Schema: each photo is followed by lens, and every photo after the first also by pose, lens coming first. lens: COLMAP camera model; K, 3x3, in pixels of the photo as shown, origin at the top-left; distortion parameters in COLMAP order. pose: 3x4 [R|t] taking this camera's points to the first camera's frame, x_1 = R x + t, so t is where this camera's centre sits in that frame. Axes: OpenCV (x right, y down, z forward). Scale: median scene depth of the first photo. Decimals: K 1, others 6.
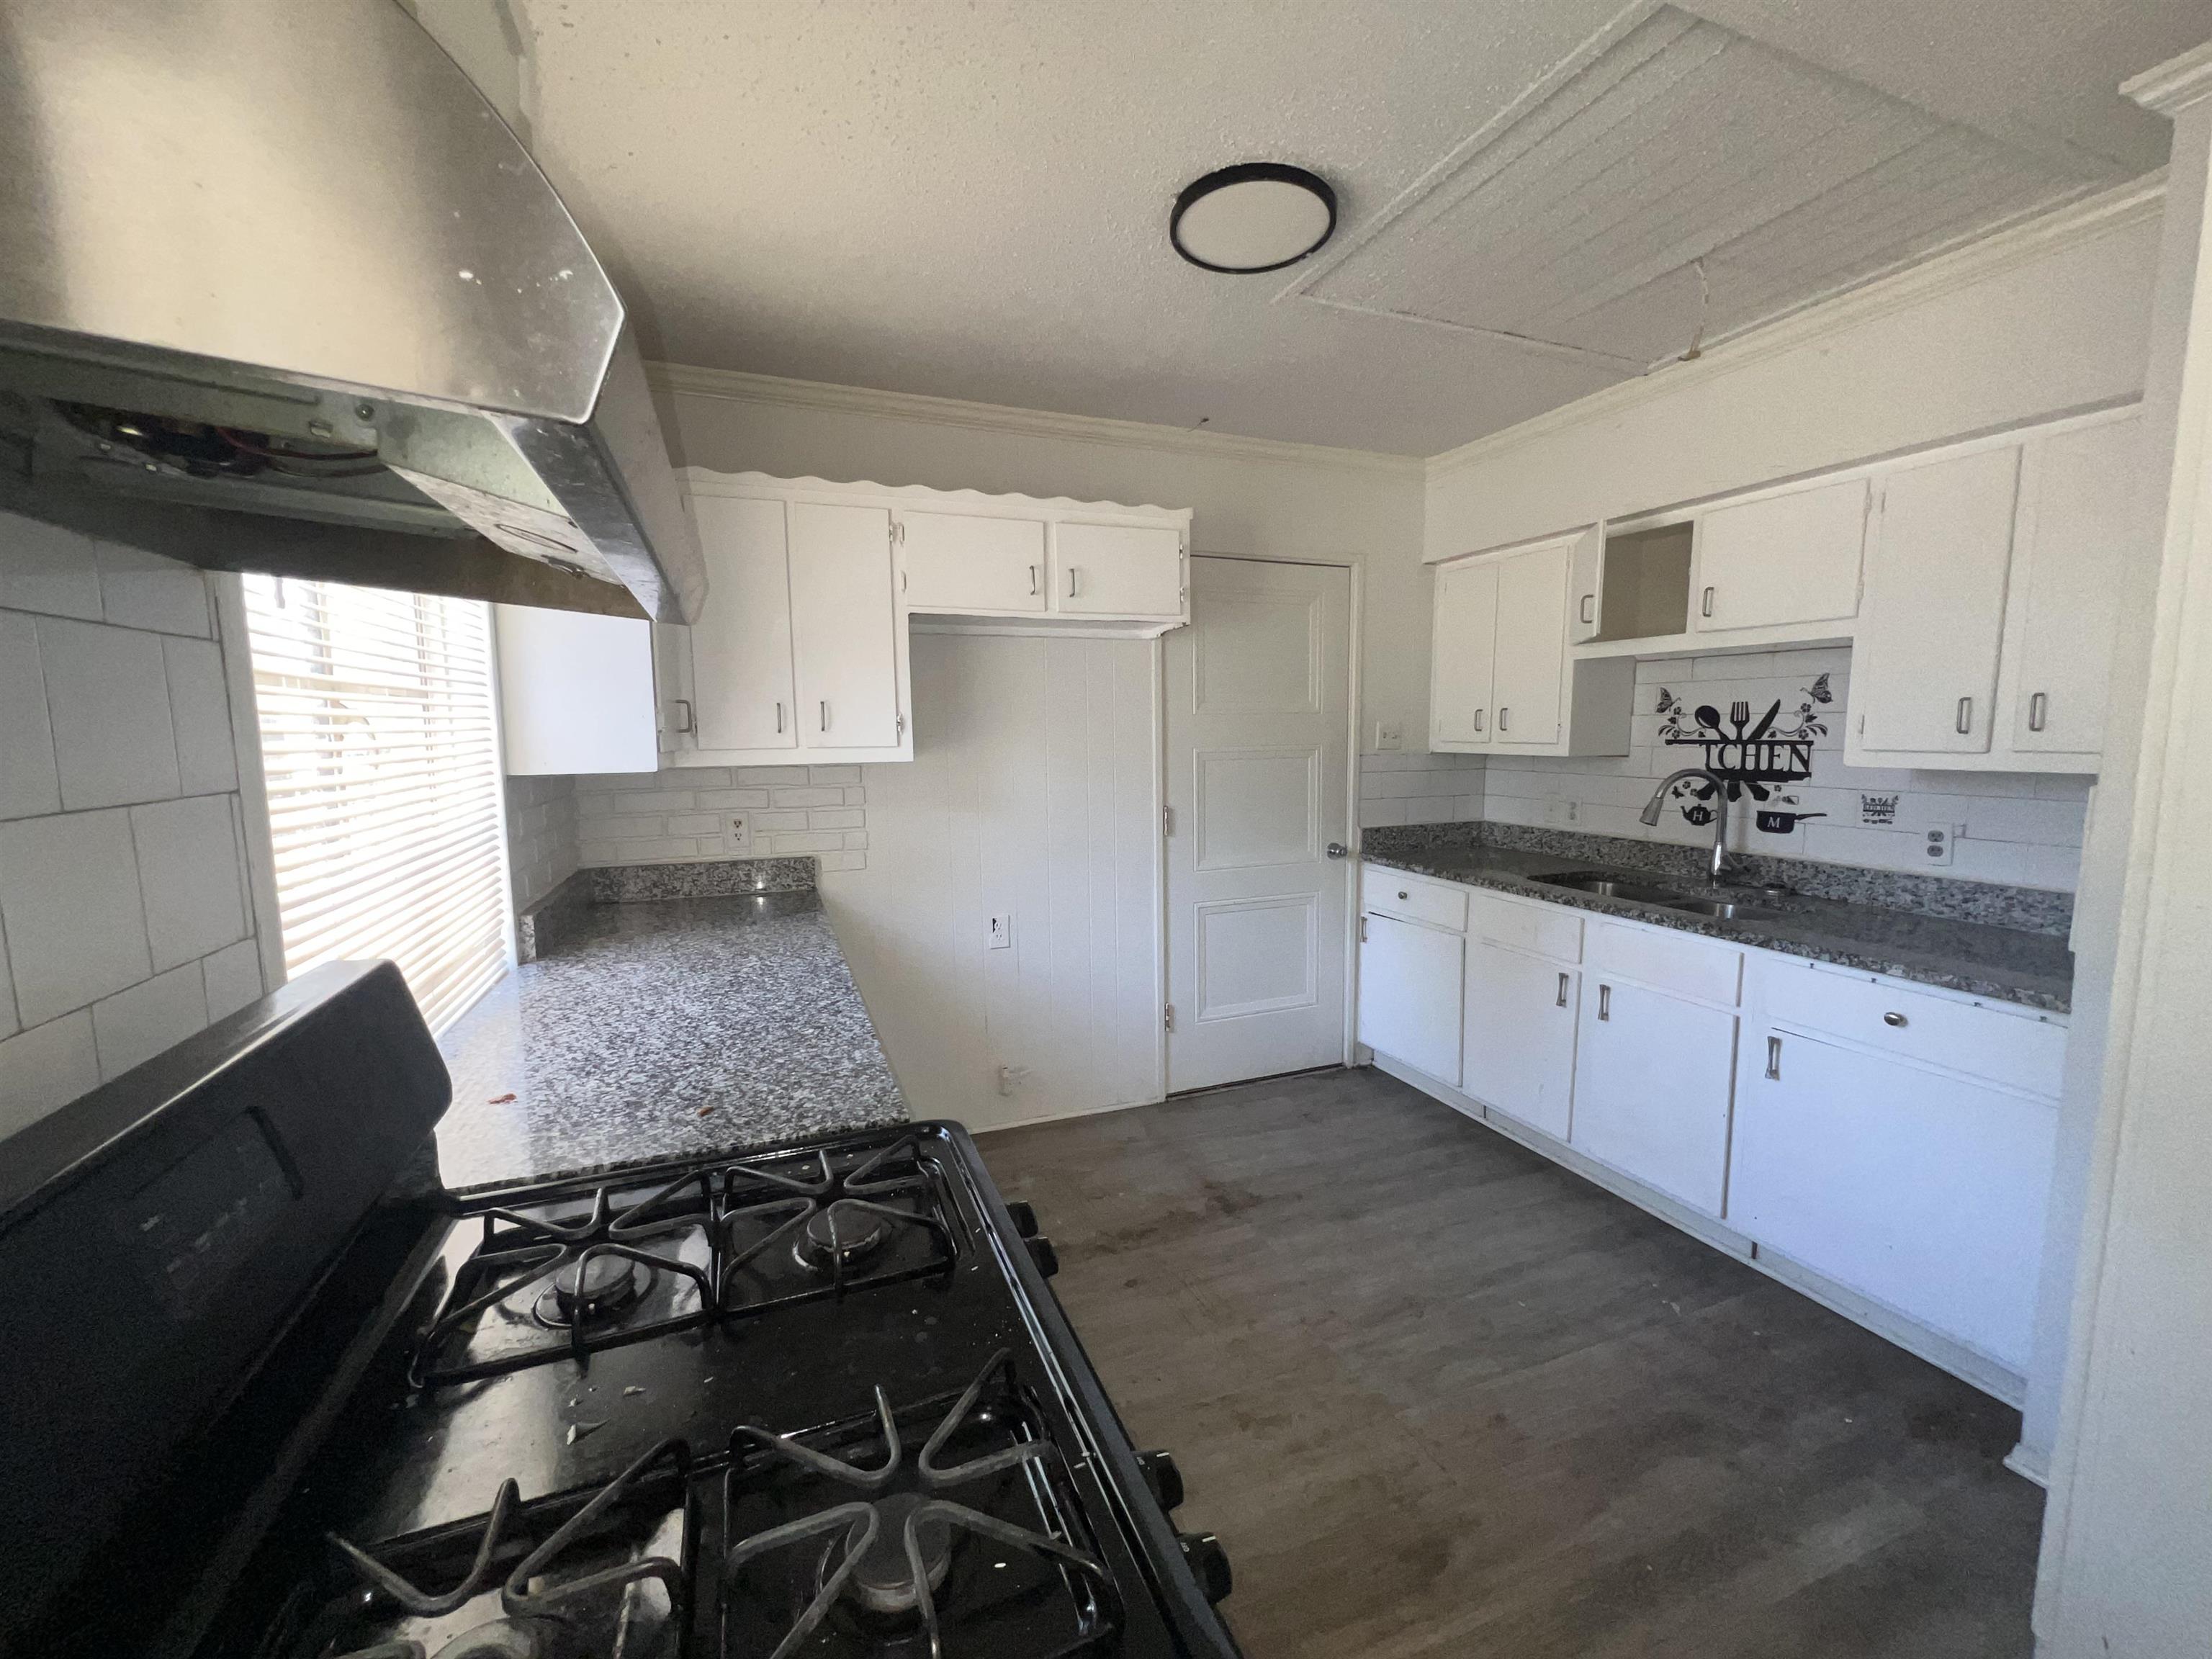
lens RADIAL K [[885.3, 0, 1104.8], [0, 885.3, 823.6], [0, 0, 1]] dist [0.003277, 0.000066]
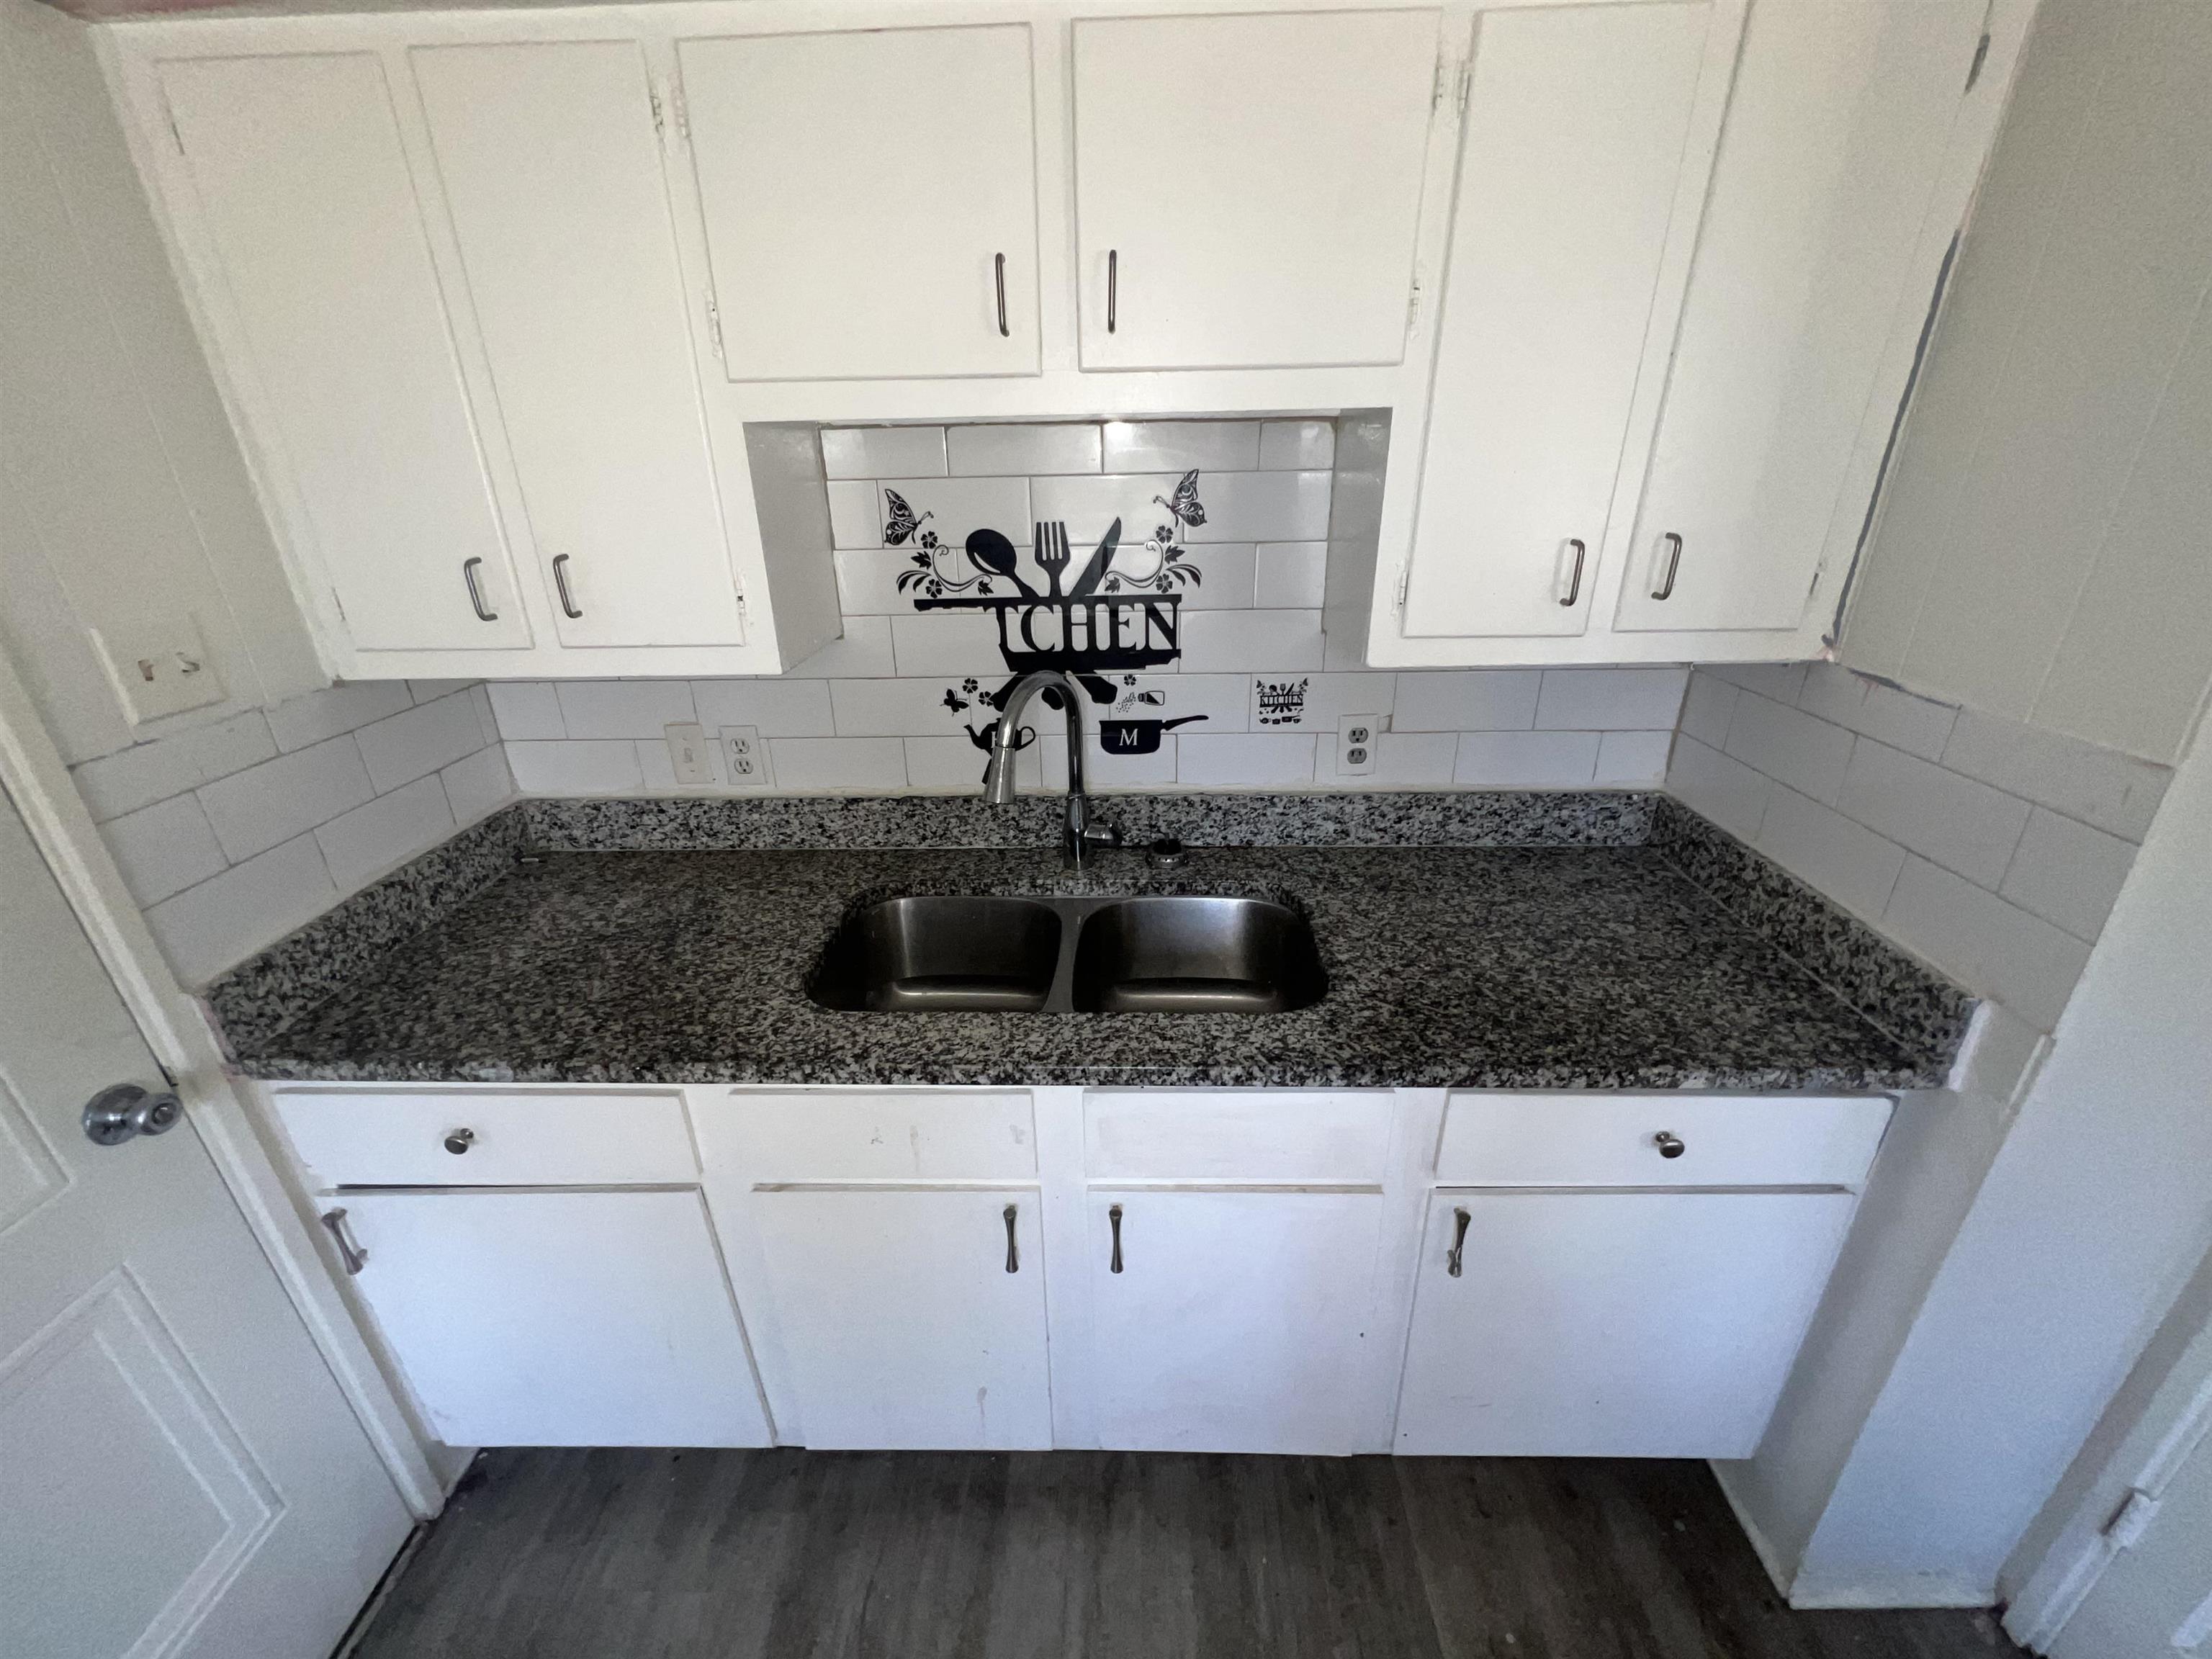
lens RADIAL K [[885.3, 0, 1099.1], [0, 885.3, 832.1], [0, 0, 1]] dist [0.003277, 0.000066]
pose [[0.399521, -0.368637, 0.839339, 0.230266], [0.119387, 0.928710, 0.351062, -0.151520], [-0.908917, -0.040051, 0.415050, 0.771425]]
